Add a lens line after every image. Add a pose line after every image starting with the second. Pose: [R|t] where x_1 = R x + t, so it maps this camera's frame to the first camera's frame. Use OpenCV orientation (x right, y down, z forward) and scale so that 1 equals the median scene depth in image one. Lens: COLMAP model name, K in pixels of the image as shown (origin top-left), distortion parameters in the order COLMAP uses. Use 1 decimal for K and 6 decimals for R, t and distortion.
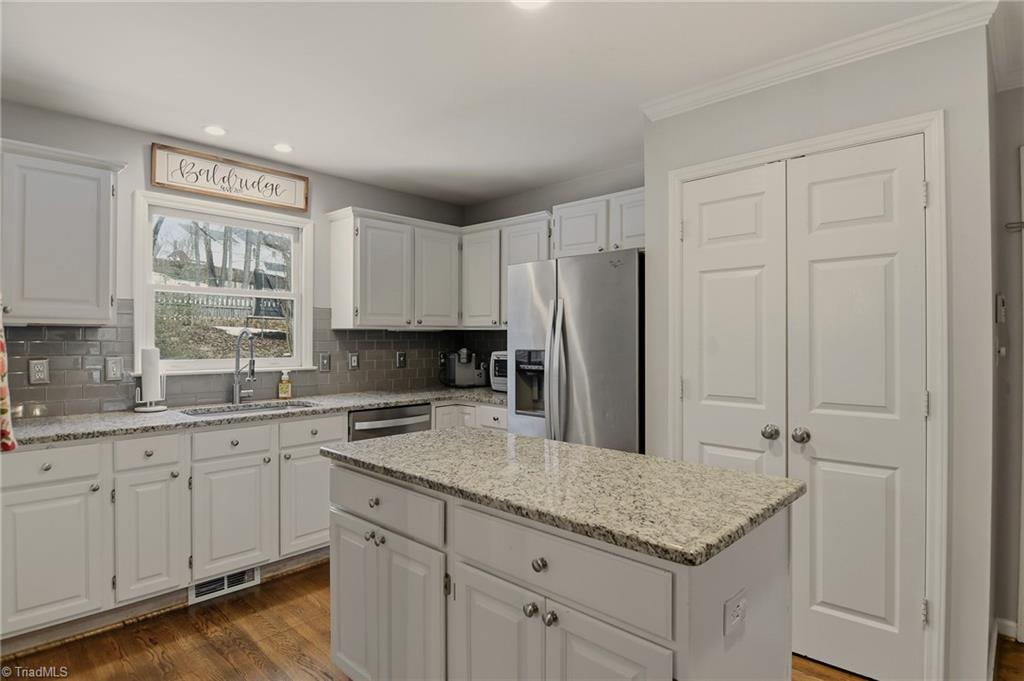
lens RADIAL K [[541.8, 0, 515.5], [0, 541.8, 341.9], [0, 0, 1]] dist [-0.000402, -0.009283]
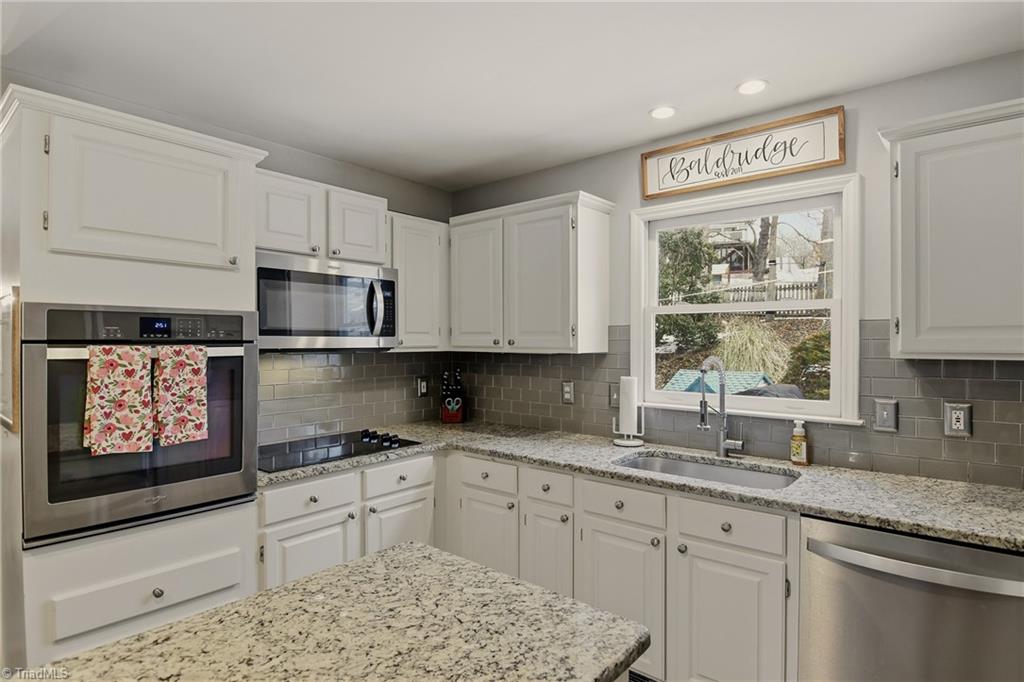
lens RADIAL K [[541.8, 0, 515.5], [0, 541.8, 342.4], [0, 0, 1]] dist [-0.000402, -0.009283]
pose [[0.052036, 0.000787, -0.998645, 0.213668], [-0.004728, 0.999989, 0.000542, -0.041065], [0.998634, 0.004693, 0.052040, 0.649550]]
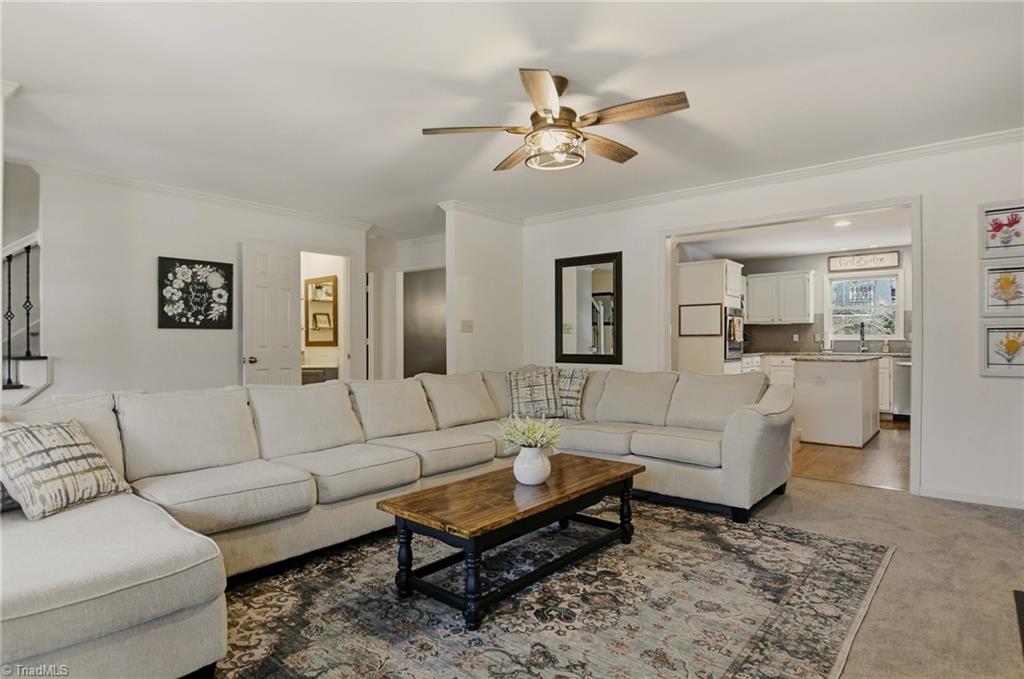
lens RADIAL K [[541.8, 0, 515.5], [0, 541.8, 340.9], [0, 0, 1]] dist [-0.000402, -0.009283]
pose [[0.058182, -0.004132, -0.998297, 1.780603], [-0.001210, 0.999990, -0.004210, 0.069706], [0.998305, 0.001453, 0.058177, -0.683929]]
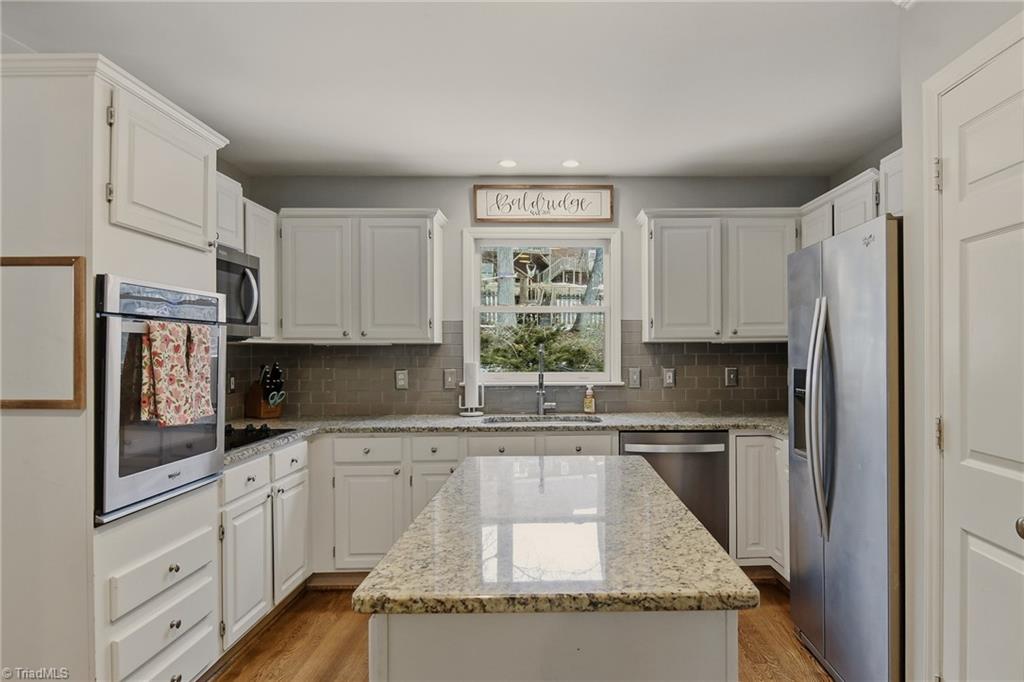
lens RADIAL K [[641.6, 0, 564.1], [0, 641.6, 352.0], [0, 0, 1]] dist [-0.002219, -0.003636]
pose [[0.698955, -0.004102, -0.715154, 0.395616], [0.002556, 0.999991, -0.003238, -0.004206], [0.715161, 0.000435, 0.698959, 0.152936]]
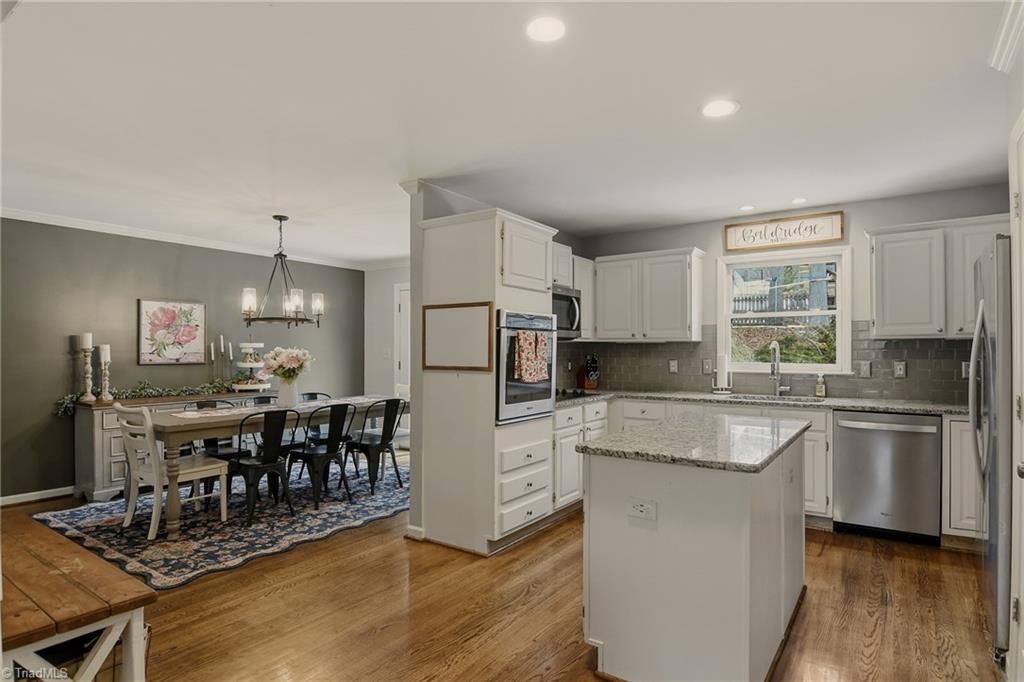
lens RADIAL K [[549.2, 0, 516.4], [0, 549.2, 347.4], [0, 0, 1]] dist [-0.002688, -0.001578]
pose [[0.150503, -0.007855, -0.988578, 0.732168], [-0.003791, 0.999956, -0.008523, 0.005514], [0.988602, 0.005031, 0.150467, 0.132317]]
